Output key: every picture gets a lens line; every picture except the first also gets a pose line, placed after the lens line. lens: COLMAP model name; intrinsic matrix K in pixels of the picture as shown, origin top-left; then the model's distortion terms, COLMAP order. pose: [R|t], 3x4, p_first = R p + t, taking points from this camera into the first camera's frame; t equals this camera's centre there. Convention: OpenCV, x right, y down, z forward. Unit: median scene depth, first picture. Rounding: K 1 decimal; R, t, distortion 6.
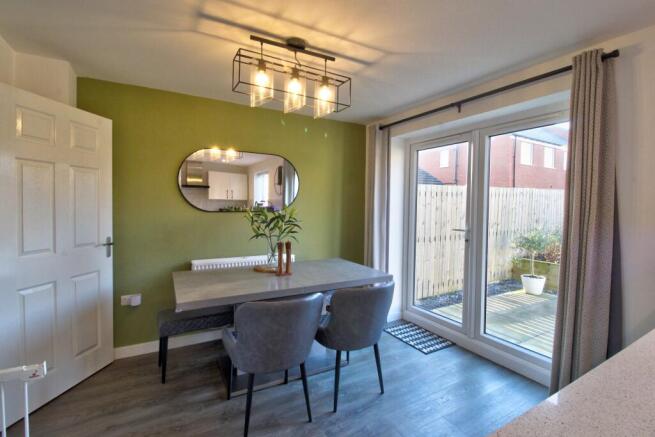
lens RADIAL K [[304.2, 0, 330.3], [0, 304.2, 216.0], [0, 0, 1]] dist [-0.000516, -0.012373]
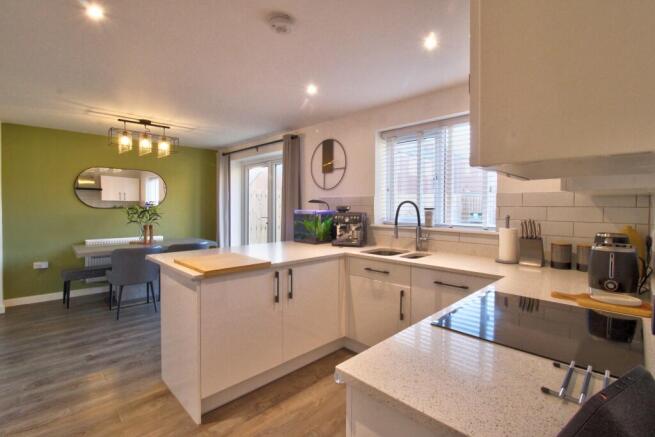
lens RADIAL K [[304.2, 0, 327.1], [0, 304.2, 218.0], [0, 0, 1]] dist [-0.000516, -0.012373]
pose [[0.968246, -0.015130, 0.249540, 0.365687], [0.014637, 0.999886, 0.003829, 0.051016], [-0.249570, -0.000055, 0.968357, -0.832221]]
